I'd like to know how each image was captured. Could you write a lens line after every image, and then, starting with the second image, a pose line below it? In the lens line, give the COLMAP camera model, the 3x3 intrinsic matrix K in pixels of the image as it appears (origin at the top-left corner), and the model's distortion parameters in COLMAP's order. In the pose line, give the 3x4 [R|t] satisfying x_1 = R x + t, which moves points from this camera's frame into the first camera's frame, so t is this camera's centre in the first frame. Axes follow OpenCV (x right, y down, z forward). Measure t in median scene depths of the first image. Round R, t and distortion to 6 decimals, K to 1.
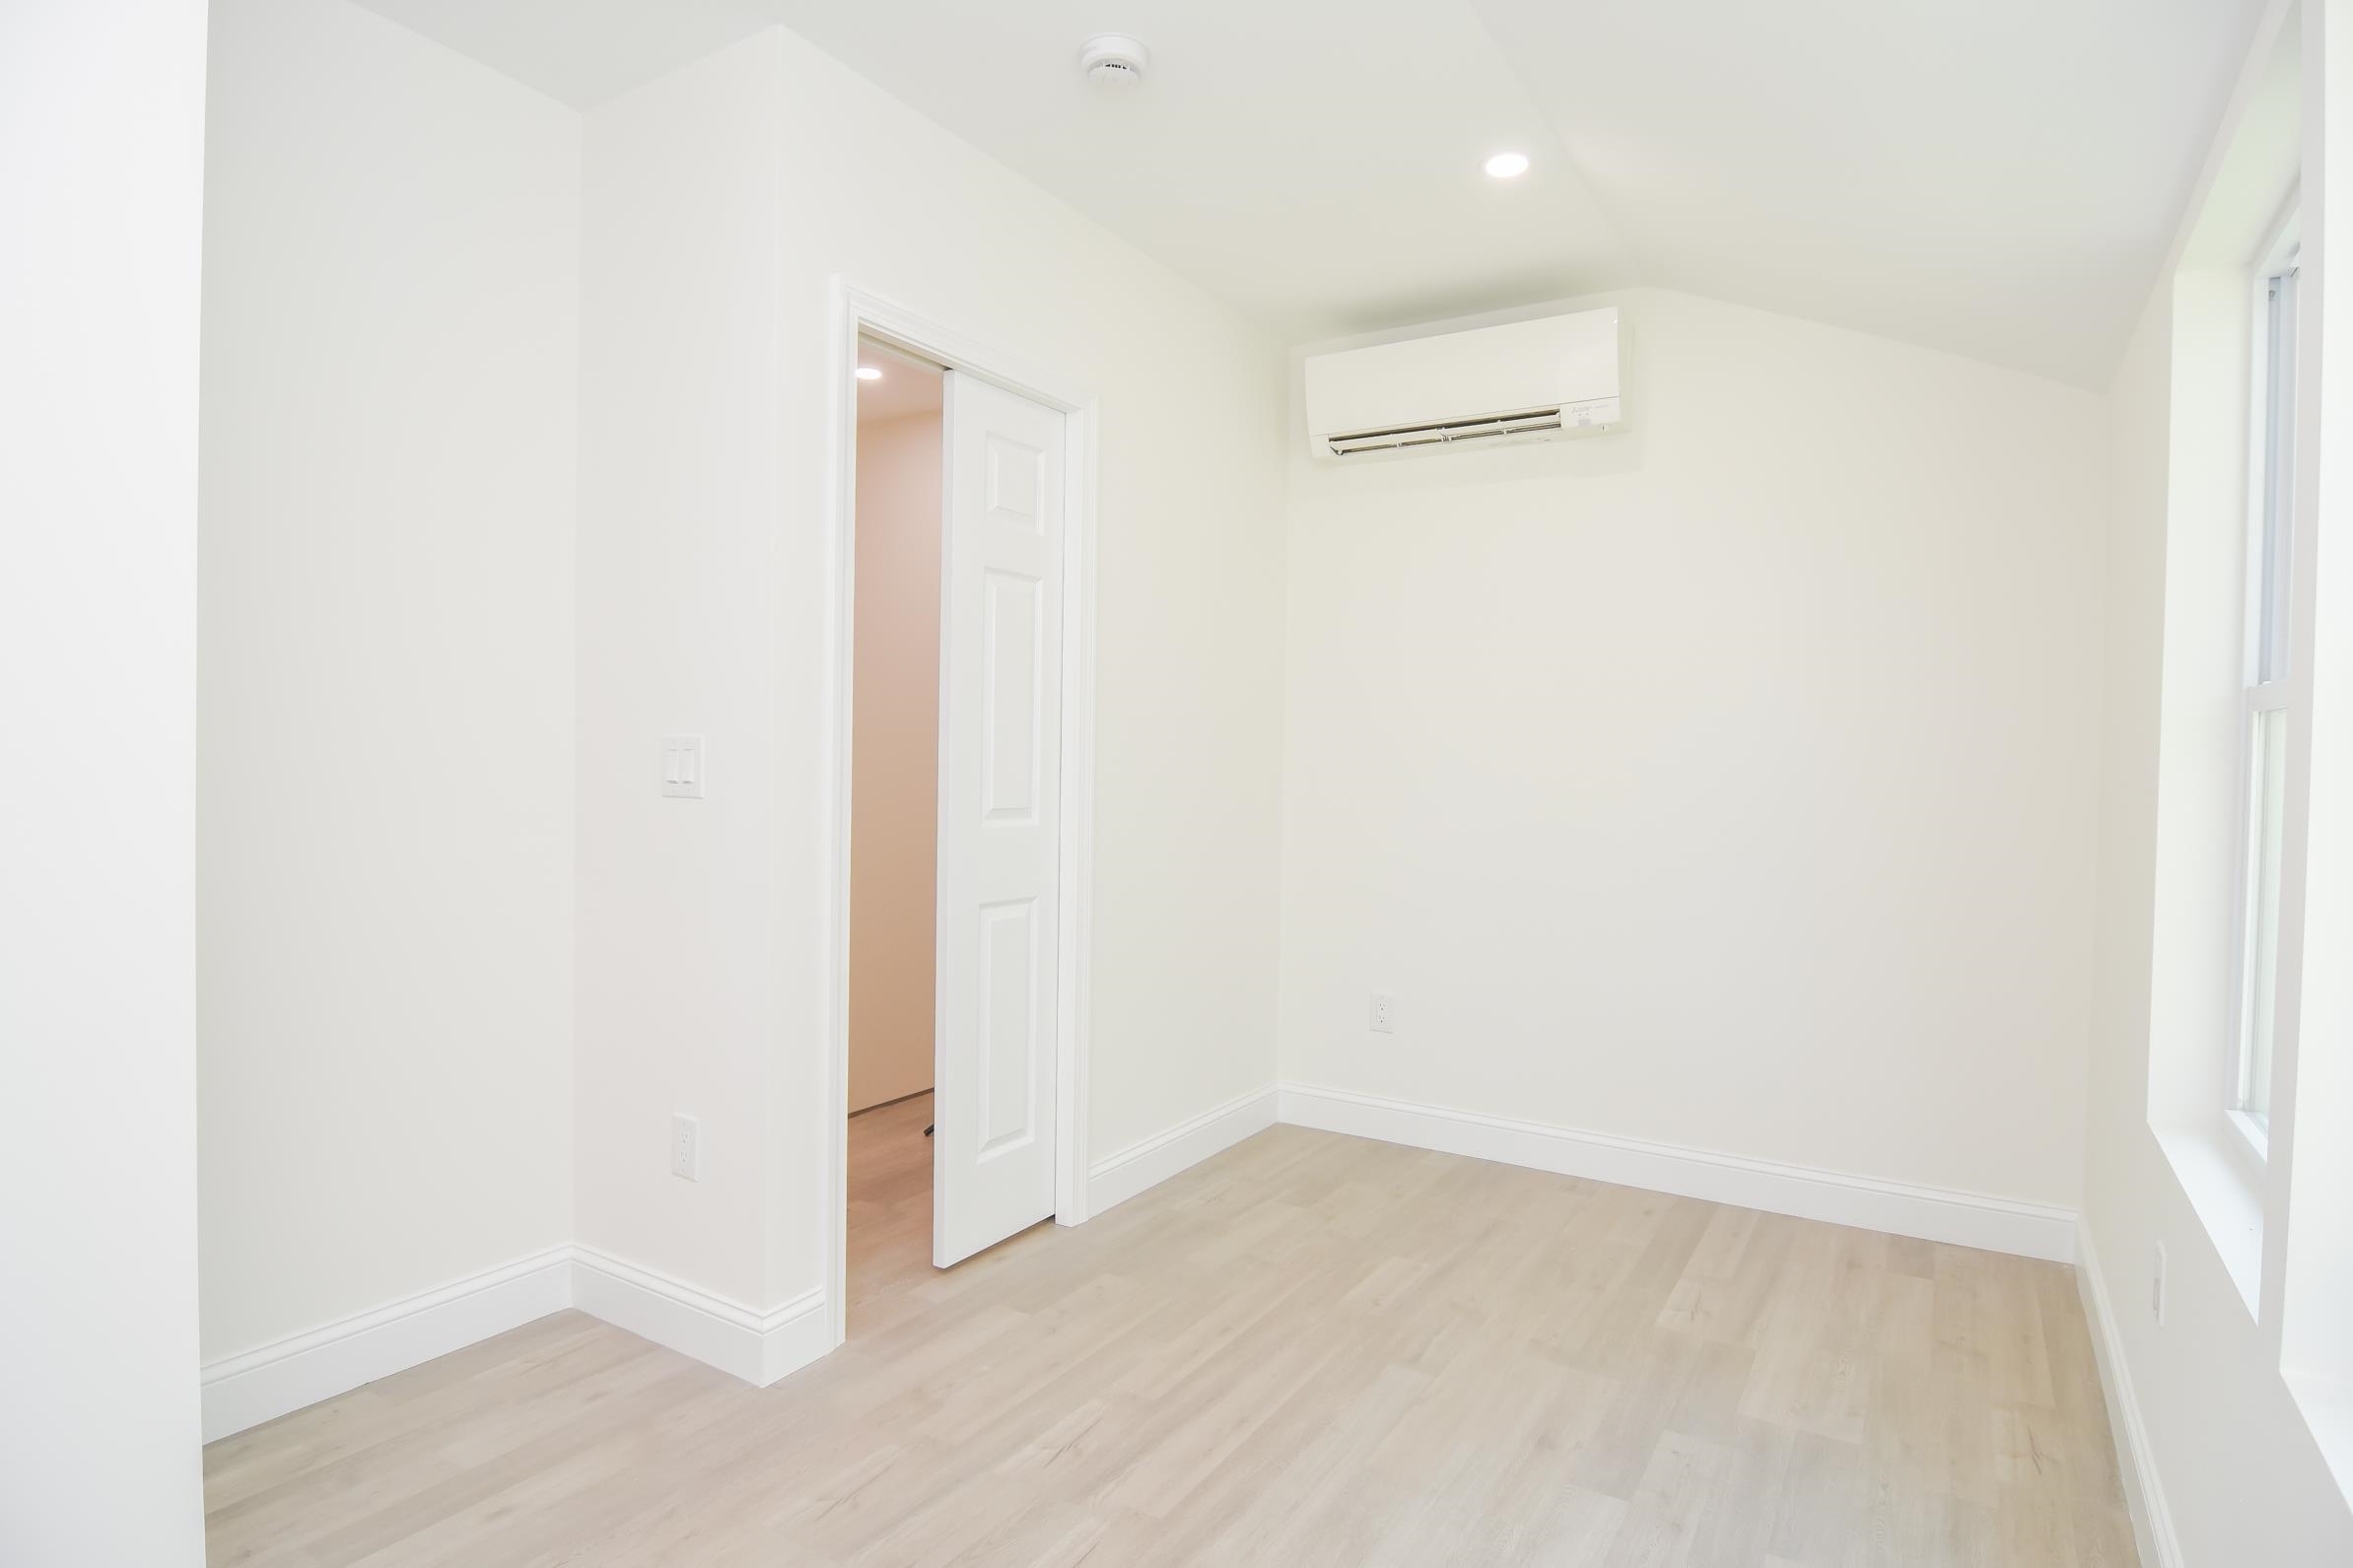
lens RADIAL K [[1259.7, 0, 1179.1], [0, 1259.7, 778.5], [0, 0, 1]] dist [-0.008573, -0.010697]
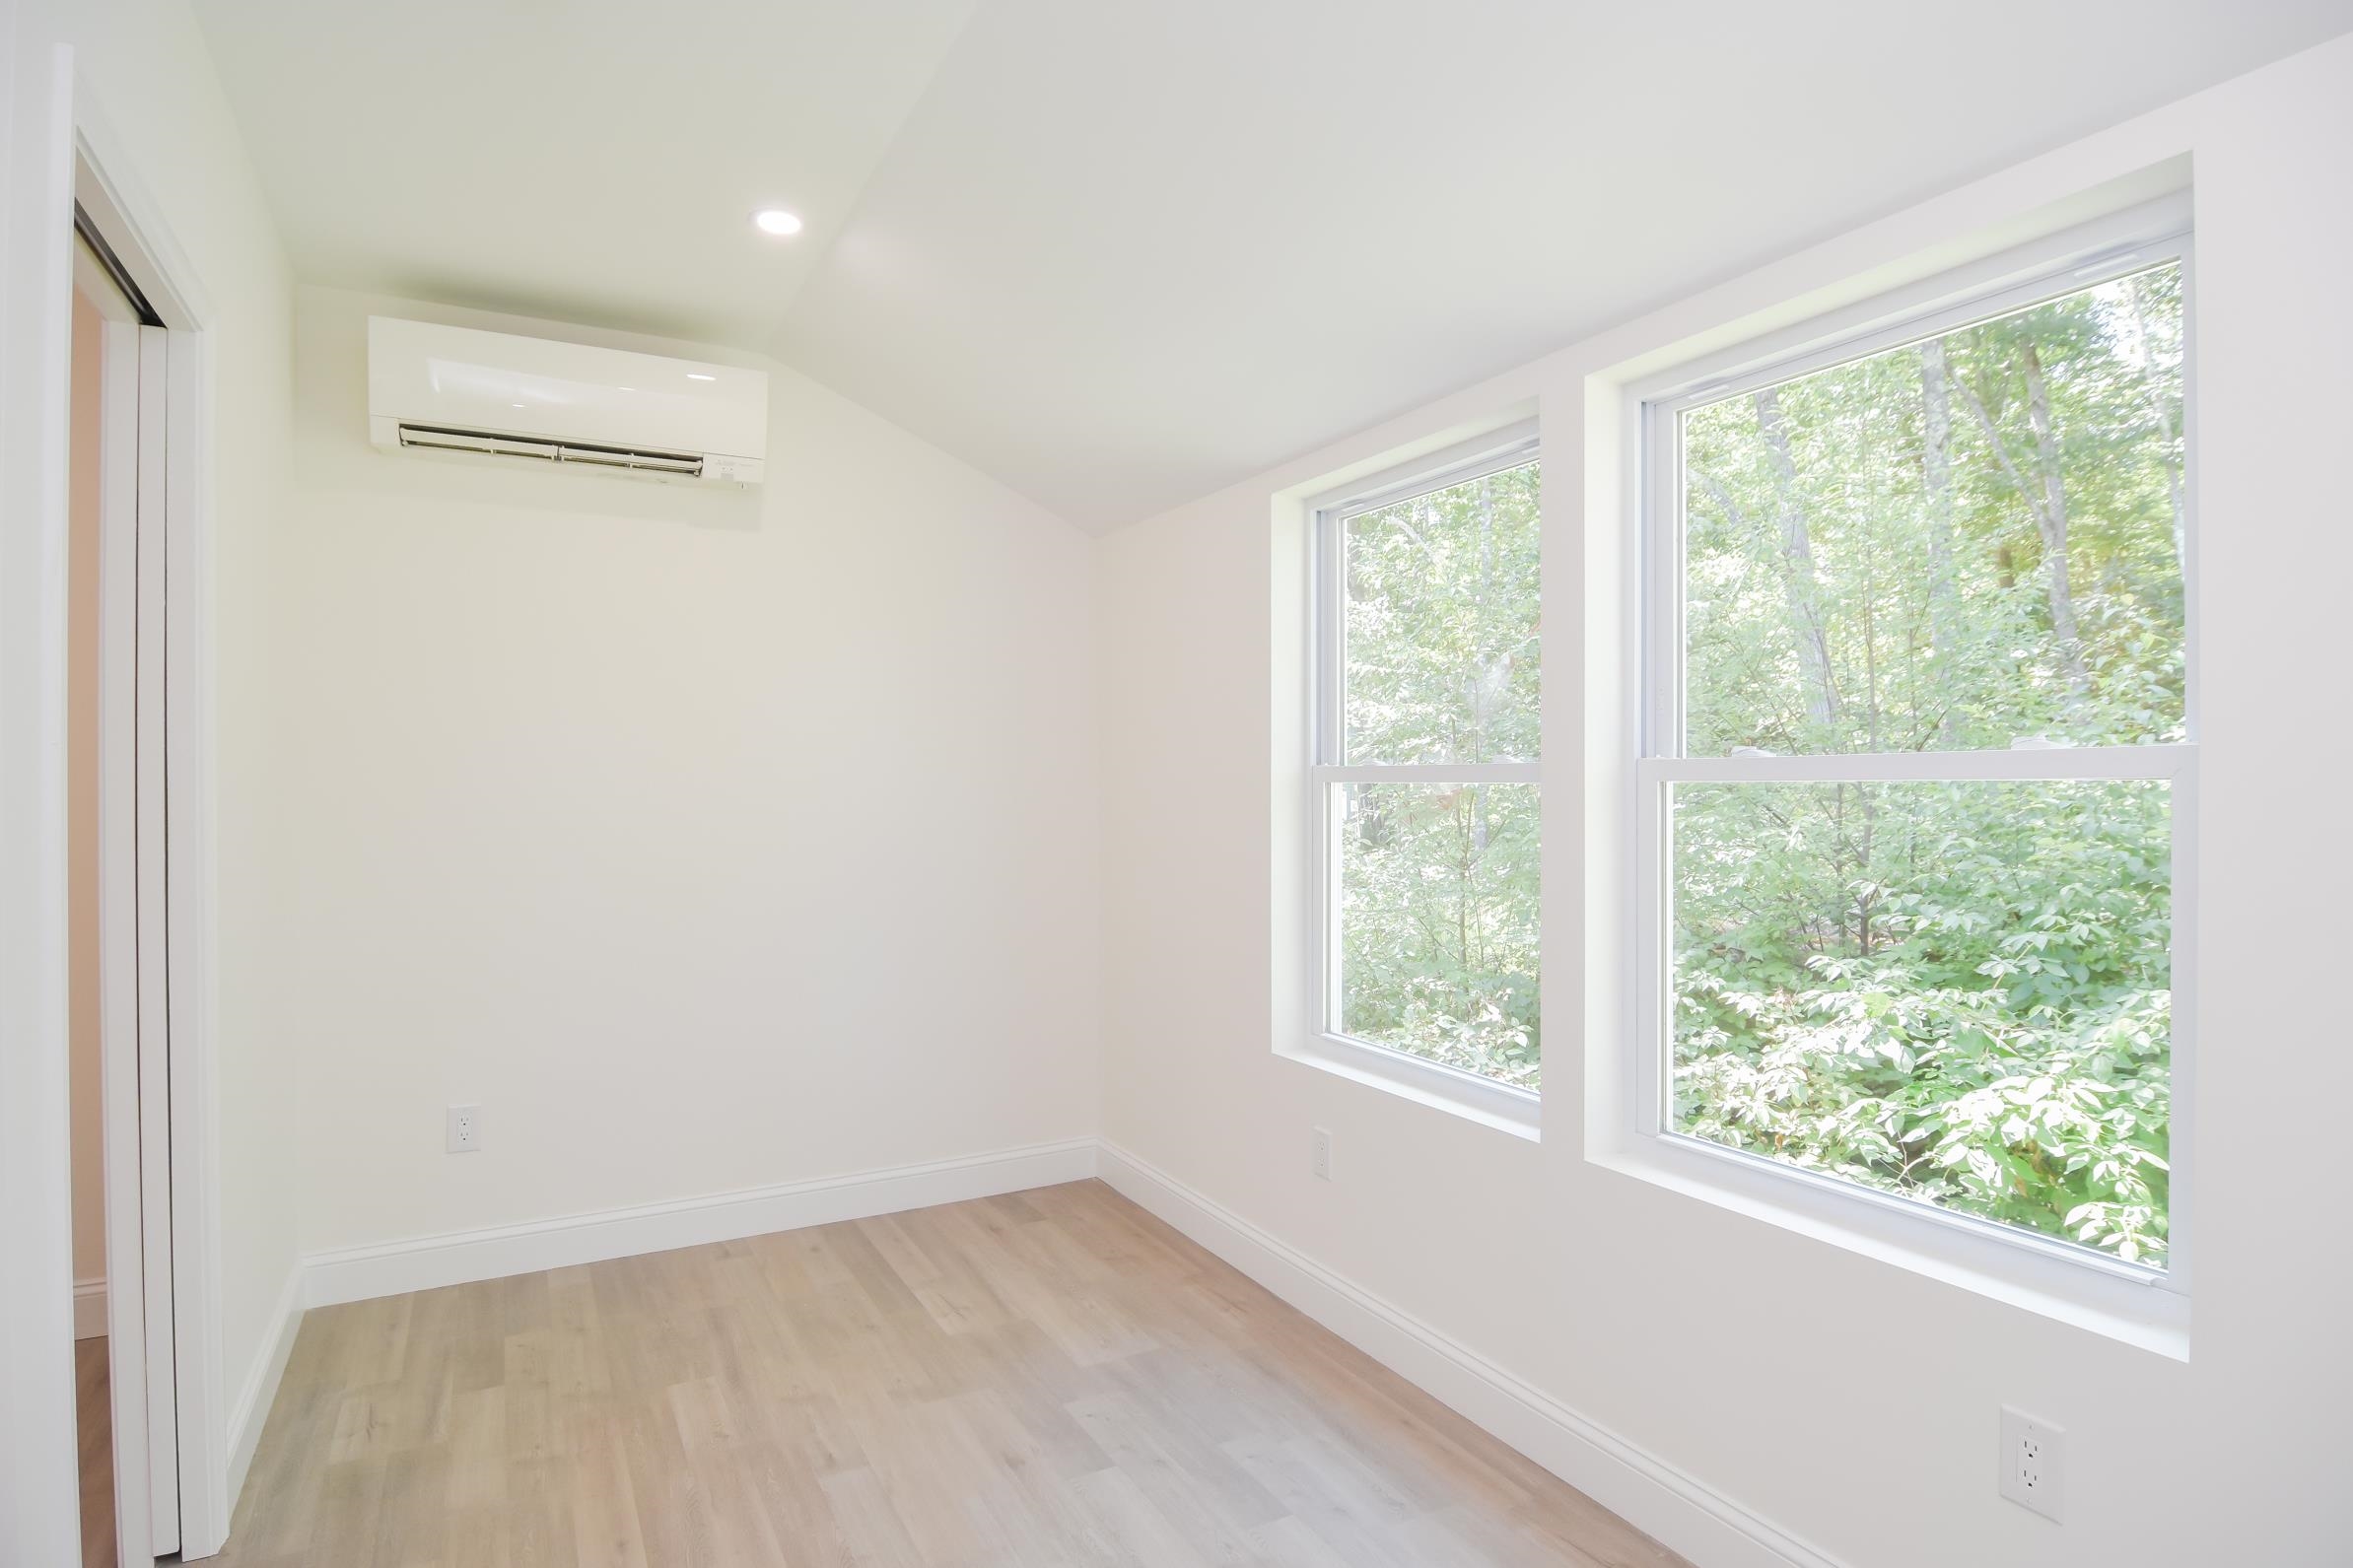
lens RADIAL K [[1259.7, 0, 1179.1], [0, 1259.7, 778.5], [0, 0, 1]] dist [-0.008573, -0.010697]
pose [[0.495675, -0.018553, 0.868310, -0.377392], [0.026033, 0.999640, 0.006498, -0.044600], [-0.868118, 0.019384, 0.495979, 0.212780]]
